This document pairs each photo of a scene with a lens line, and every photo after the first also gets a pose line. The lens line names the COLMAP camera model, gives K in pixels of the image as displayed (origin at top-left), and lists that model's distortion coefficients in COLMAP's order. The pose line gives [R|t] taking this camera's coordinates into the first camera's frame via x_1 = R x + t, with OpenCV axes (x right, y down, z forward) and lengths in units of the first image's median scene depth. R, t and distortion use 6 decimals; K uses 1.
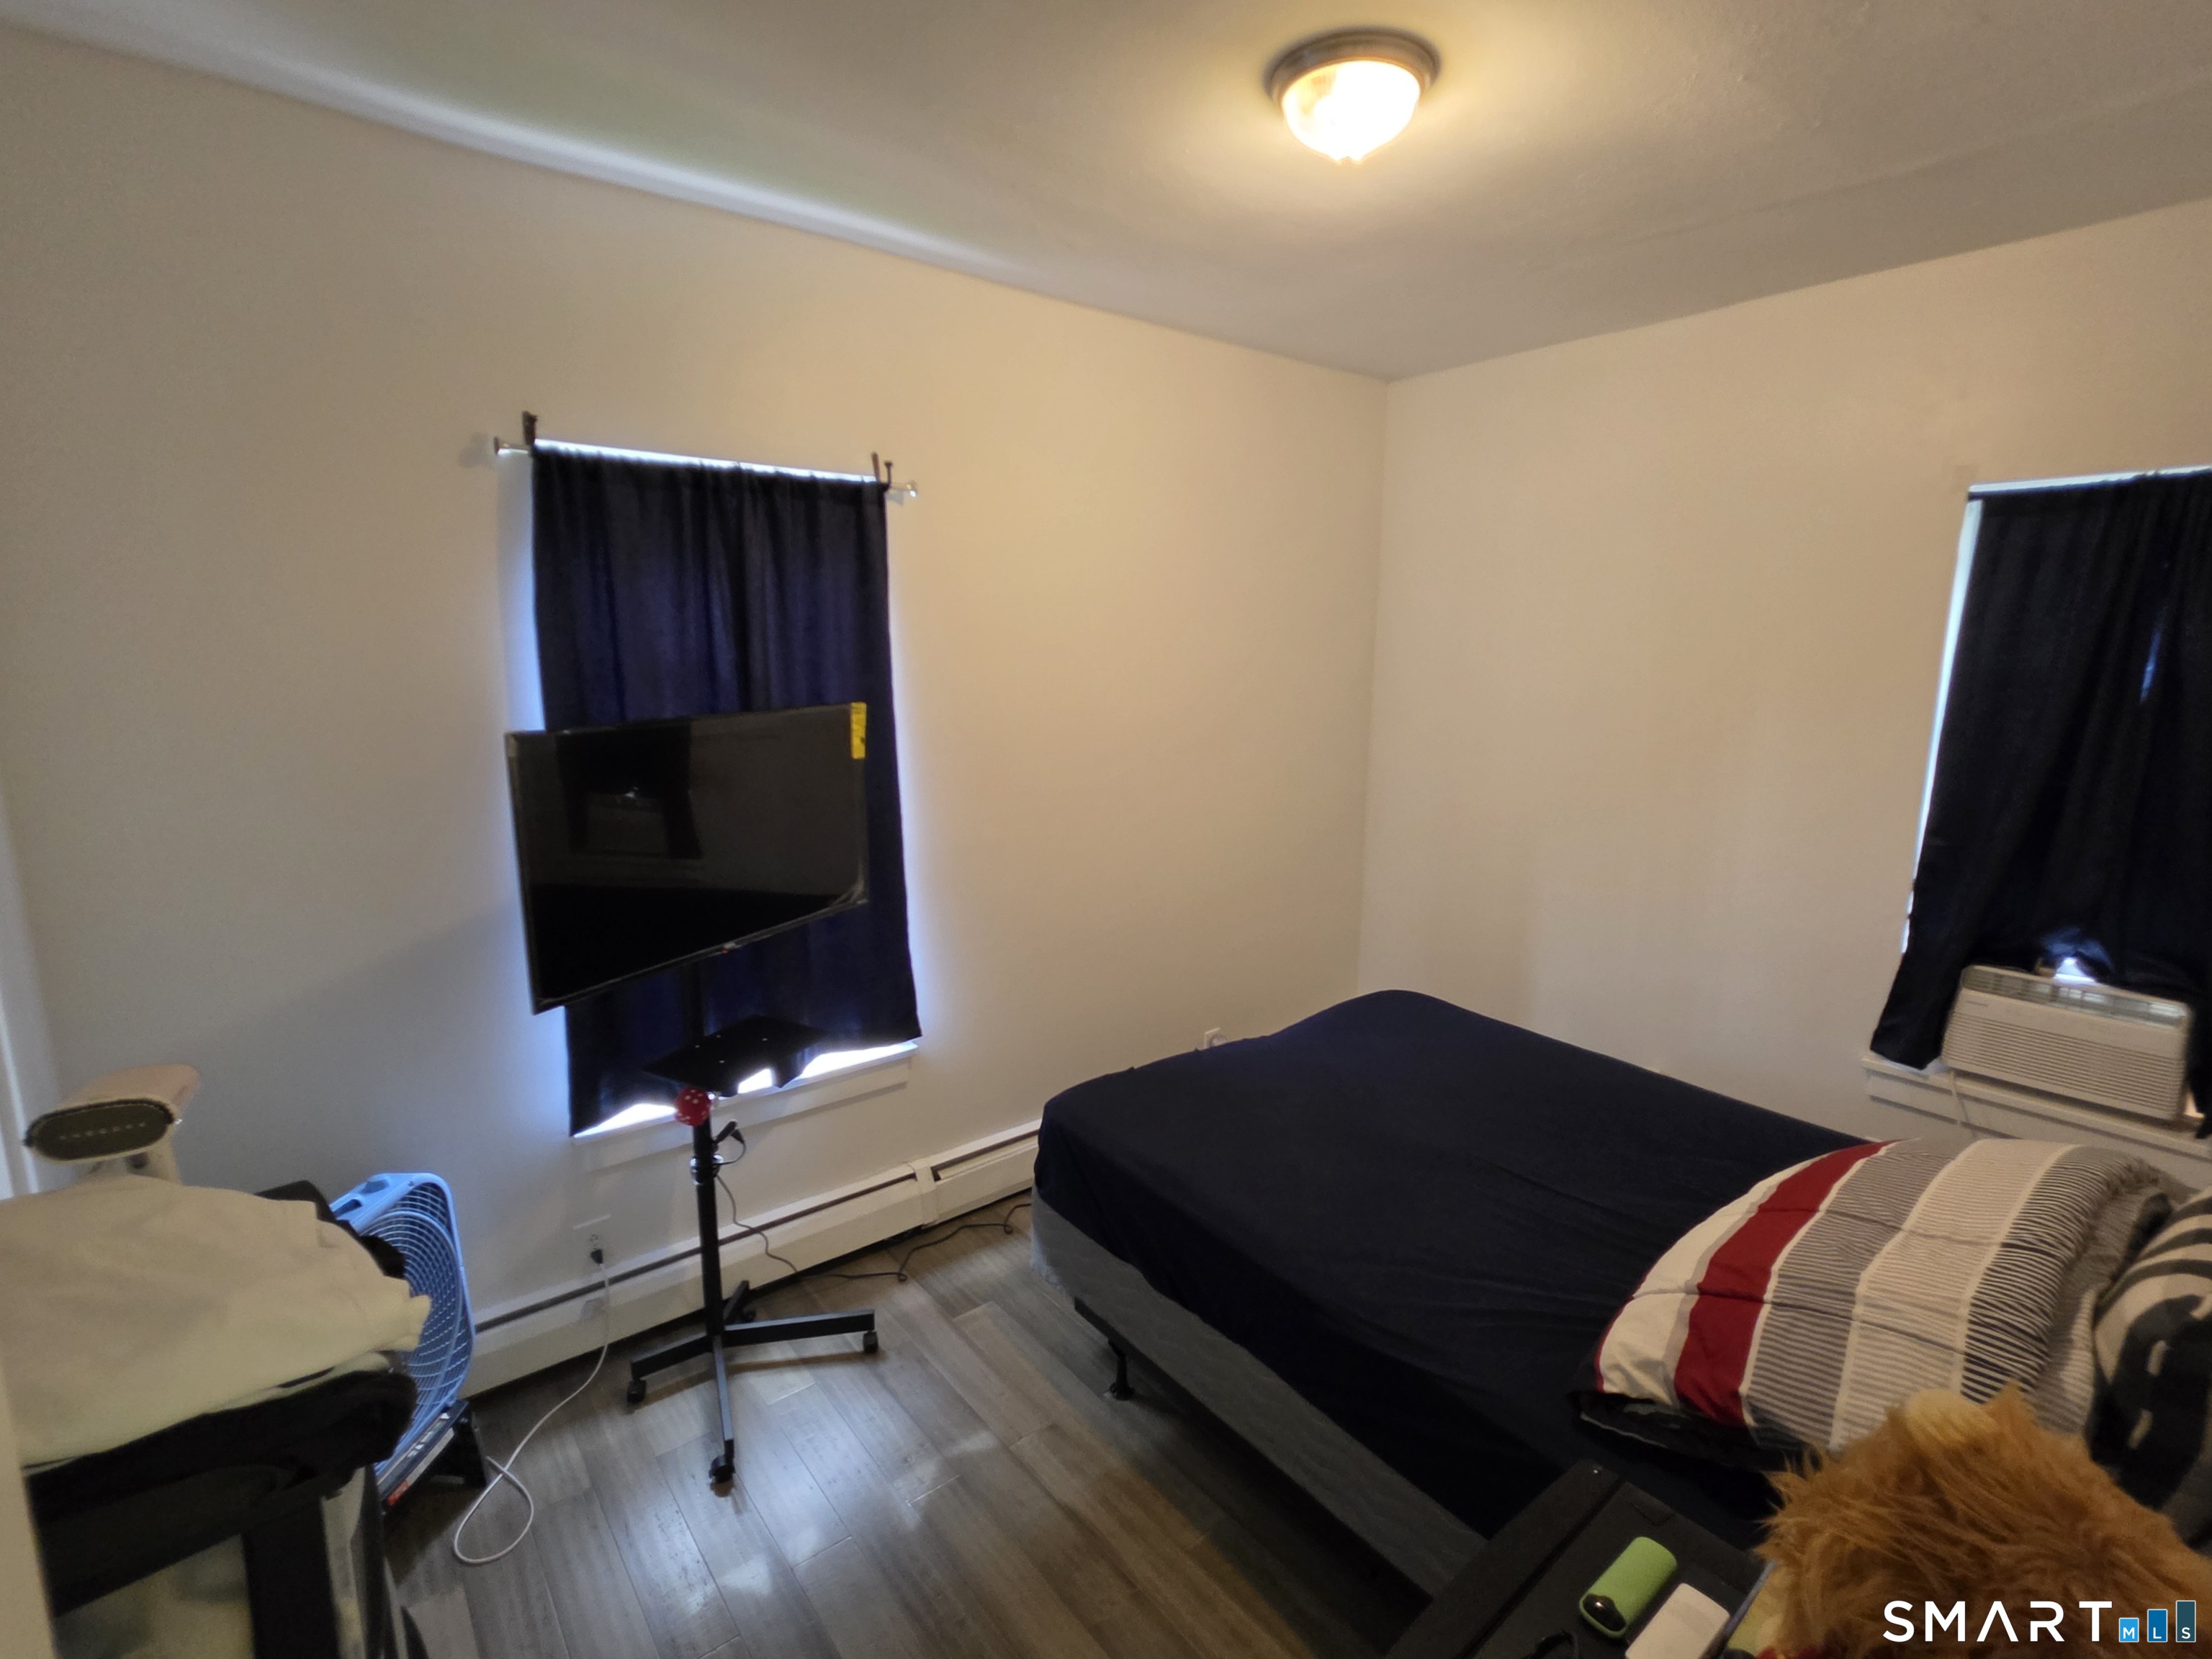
lens RADIAL K [[1028.6, 0, 1094.4], [0, 1028.6, 828.2], [0, 0, 1]] dist [0.001646, 0.000292]
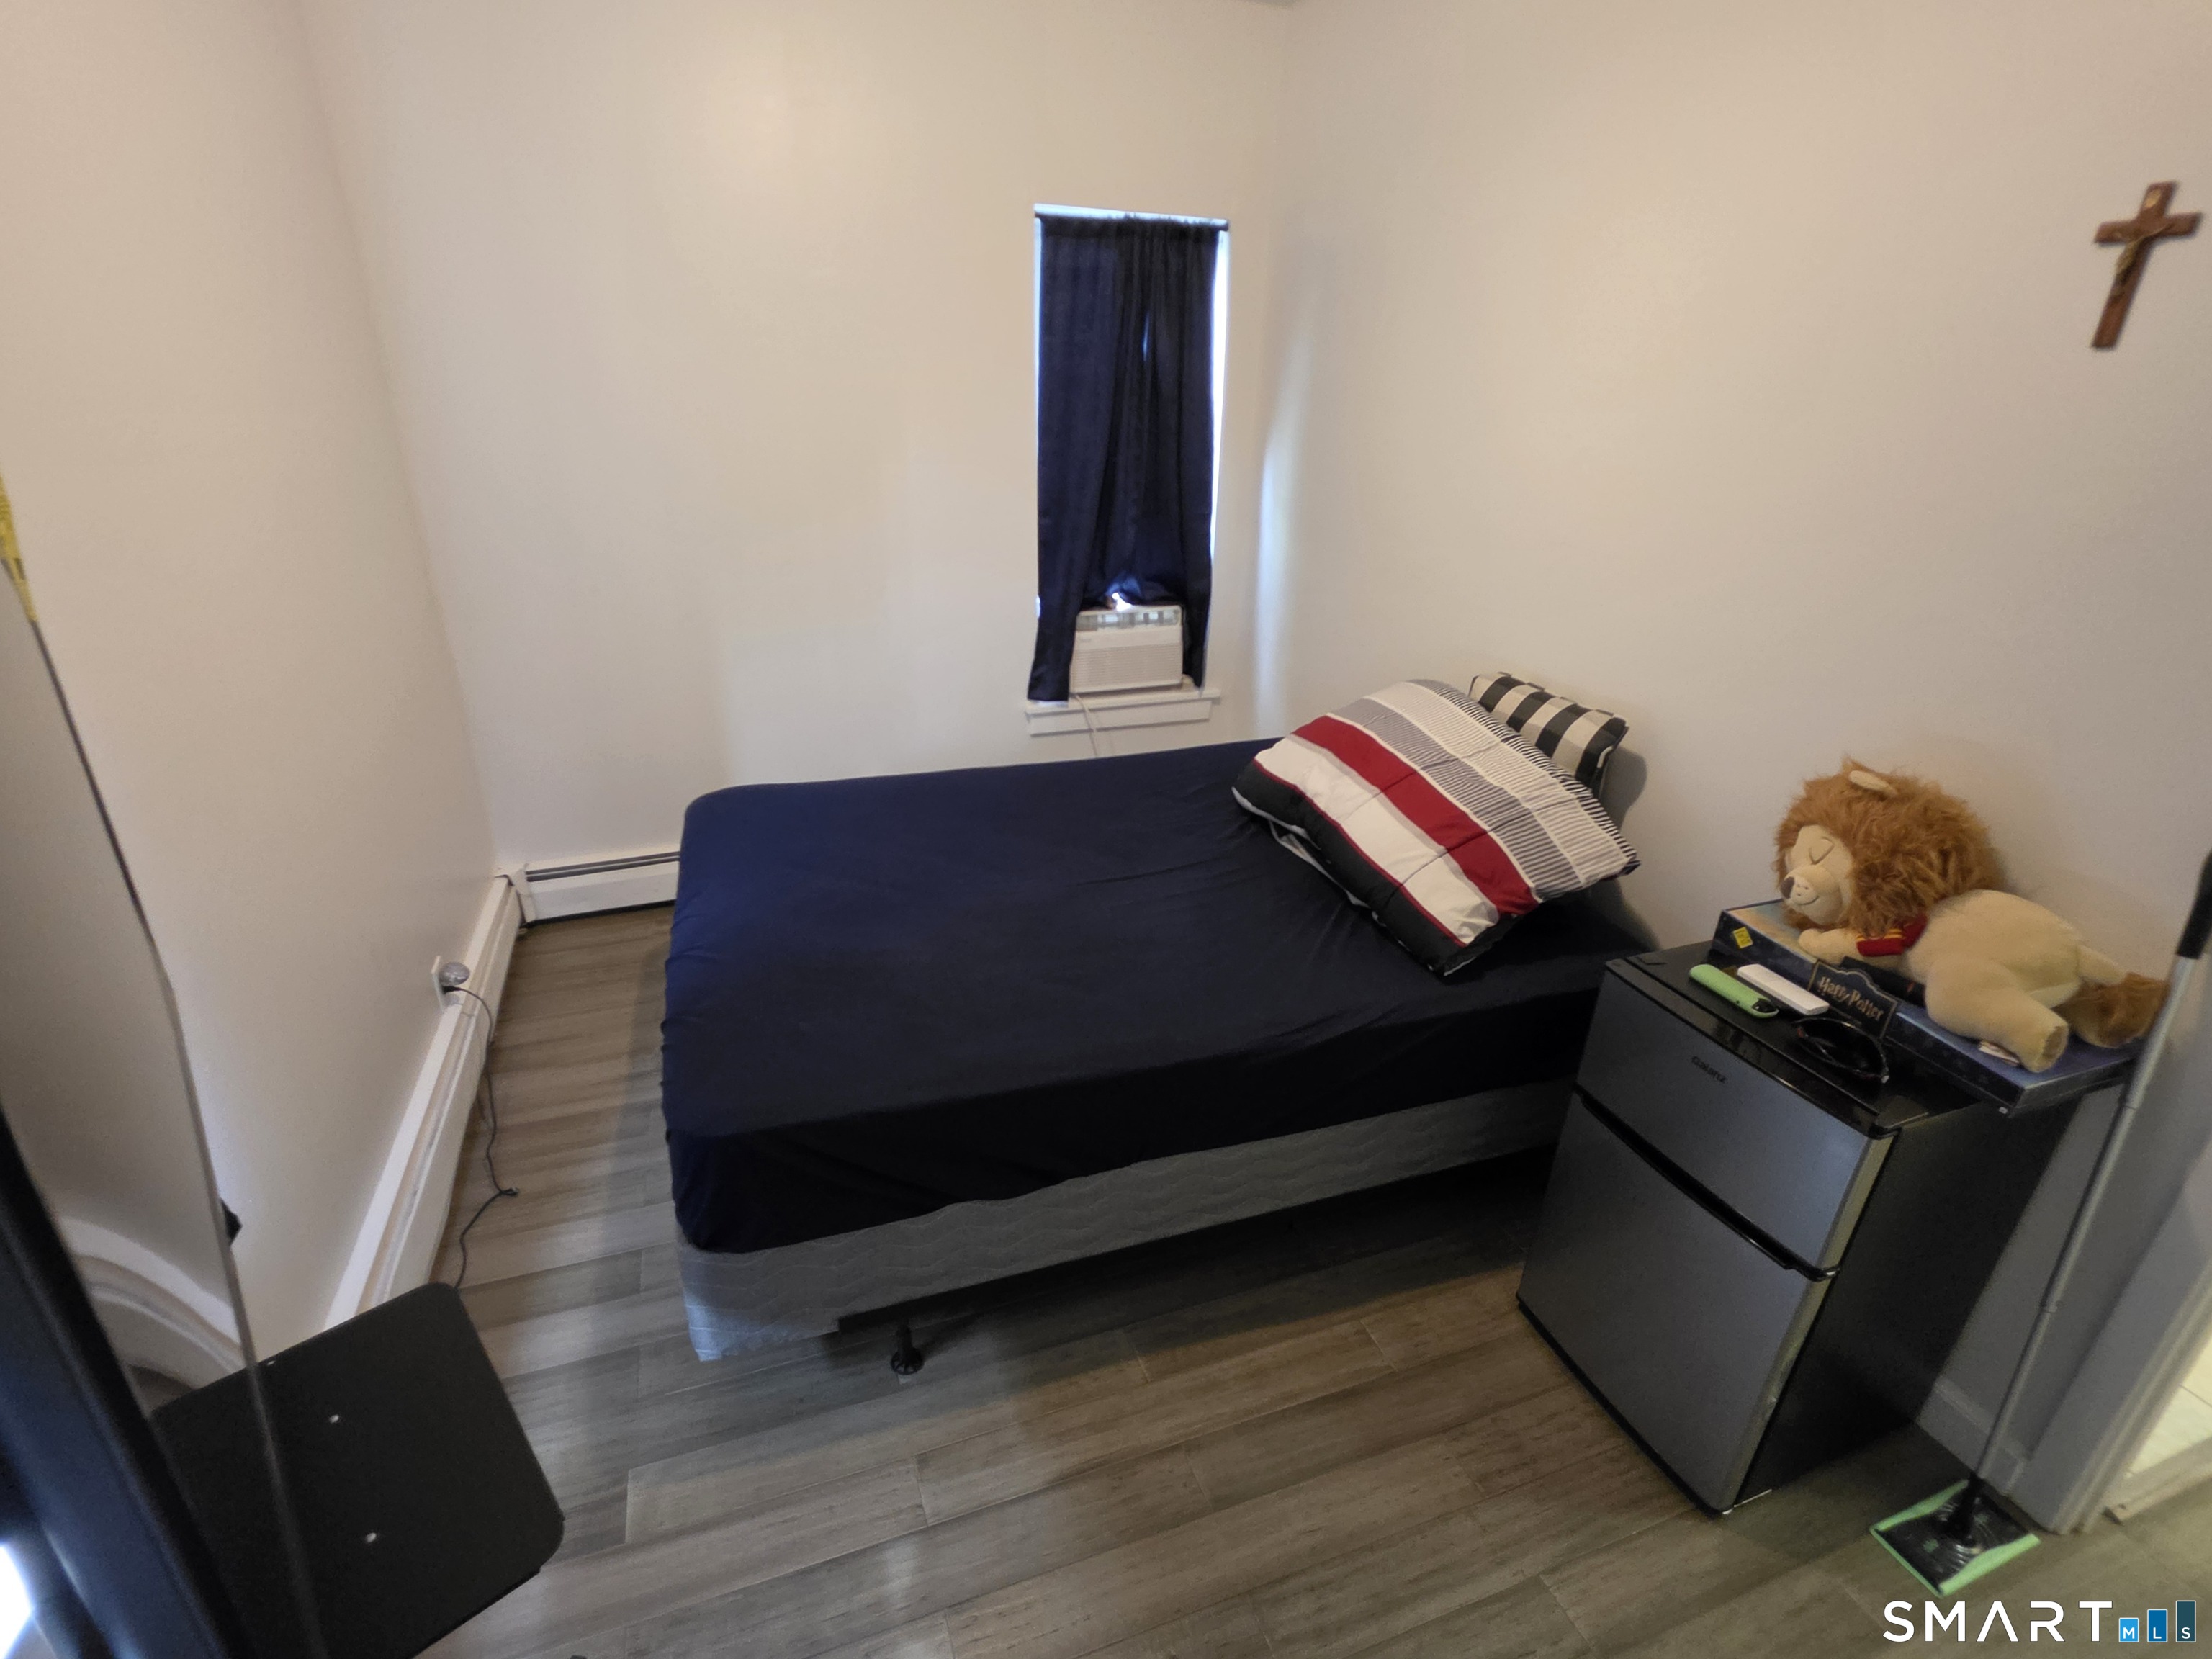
lens RADIAL K [[1028.6, 0, 1091.5], [0, 1028.6, 826.1], [0, 0, 1]] dist [0.001646, 0.000292]
pose [[0.323949, -0.372755, 0.869546, -0.461026], [0.151488, 0.927688, 0.341242, -0.072513], [-0.933867, 0.021181, 0.356992, 0.595664]]
